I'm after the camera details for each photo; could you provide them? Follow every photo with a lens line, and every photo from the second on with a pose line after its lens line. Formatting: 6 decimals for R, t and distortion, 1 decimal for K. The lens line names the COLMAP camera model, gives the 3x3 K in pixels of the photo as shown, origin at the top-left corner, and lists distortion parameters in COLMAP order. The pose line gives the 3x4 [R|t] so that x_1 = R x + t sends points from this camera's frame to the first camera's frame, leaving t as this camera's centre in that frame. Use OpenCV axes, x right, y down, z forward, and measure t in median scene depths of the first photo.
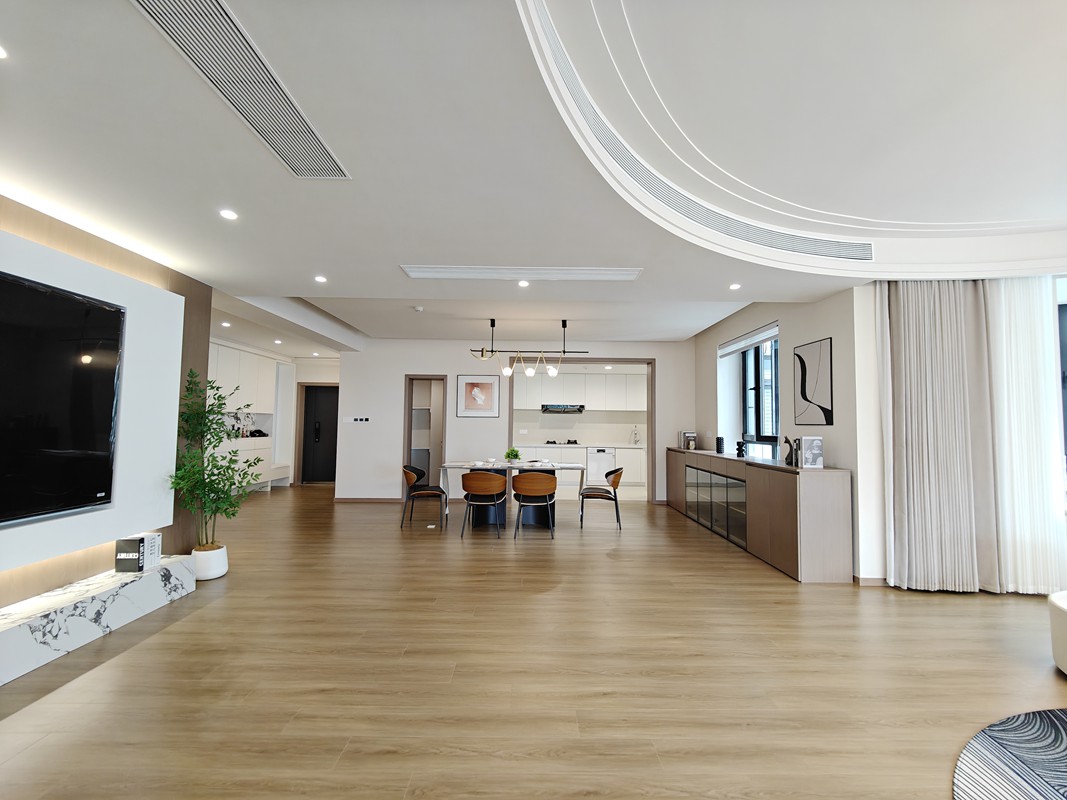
lens RADIAL K [[469.4, 0, 533.7], [0, 469.4, 398.7], [0, 0, 1]] dist [-0.004748, -0.000398]
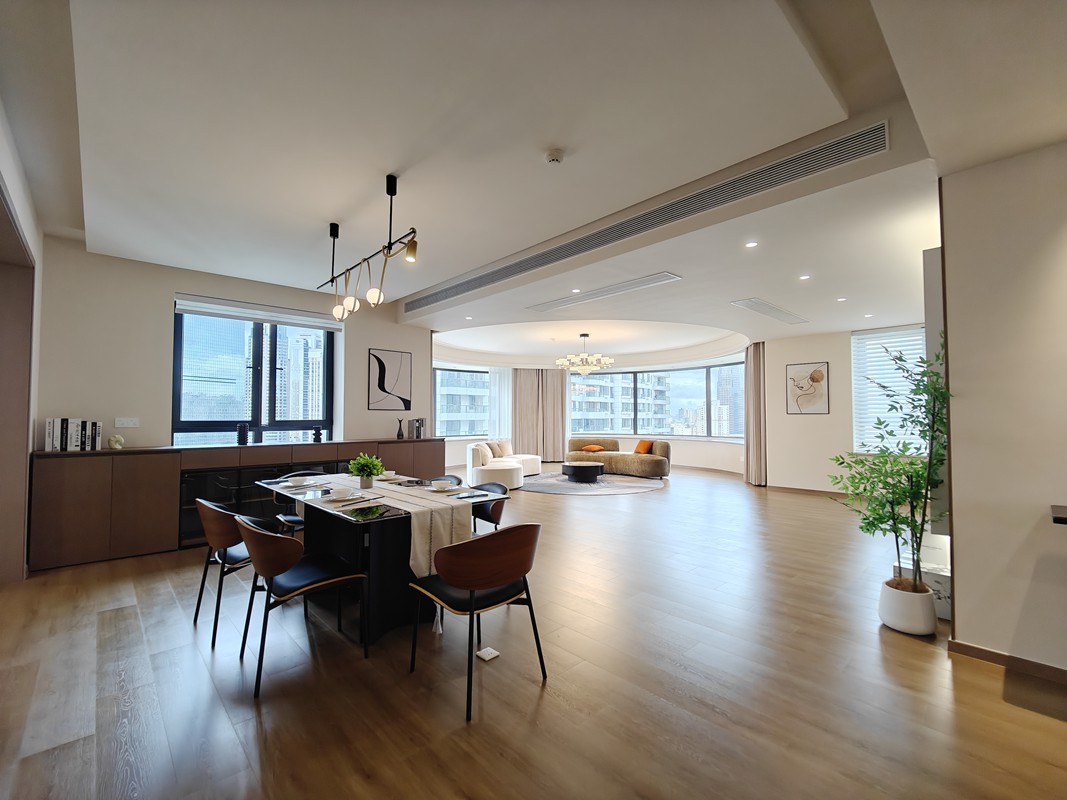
lens RADIAL K [[469.4, 0, 535.3], [0, 469.4, 399.6], [0, 0, 1]] dist [-0.004748, -0.000398]
pose [[-0.681149, 0.020837, 0.731848, -0.749616], [-0.041081, 0.996932, -0.066619, 0.105585], [-0.730991, -0.075443, -0.678204, 1.720283]]
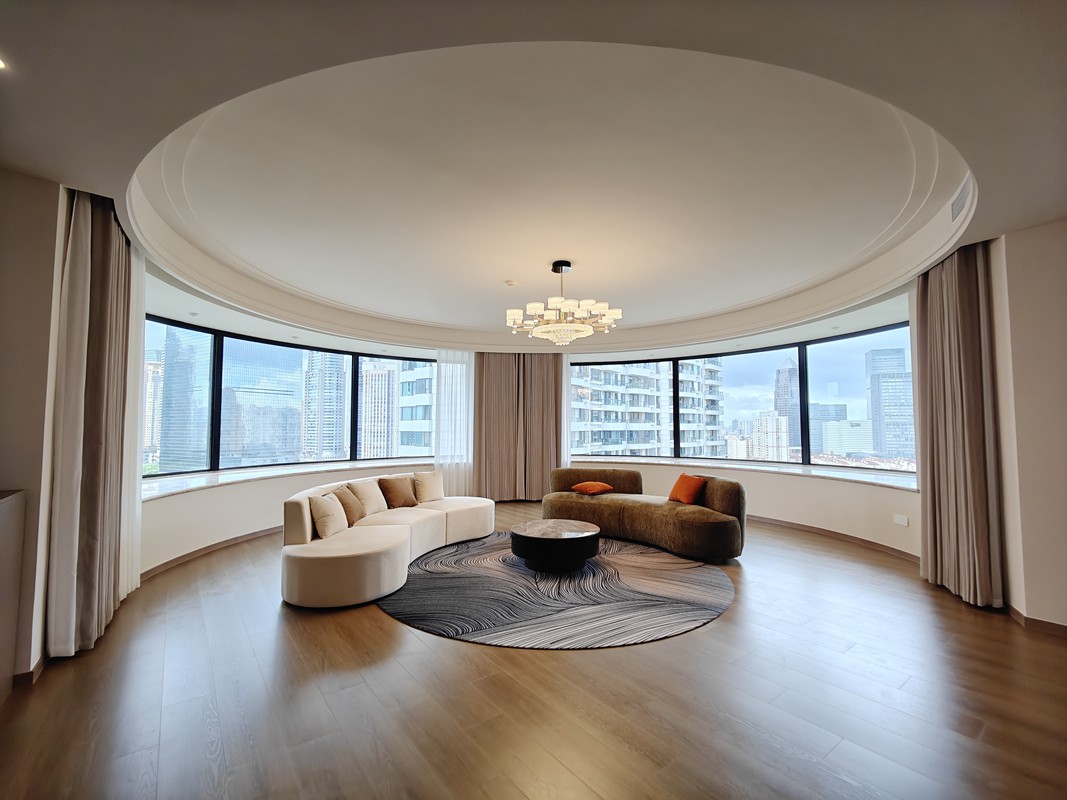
lens RADIAL K [[469.4, 0, 531.3], [0, 469.4, 405.4], [0, 0, 1]] dist [-0.004748, -0.000398]
pose [[-0.598921, 0.030285, 0.800235, -0.353000], [-0.047446, 0.996187, -0.073210, 0.075430], [-0.799401, -0.081815, -0.595201, 1.116464]]
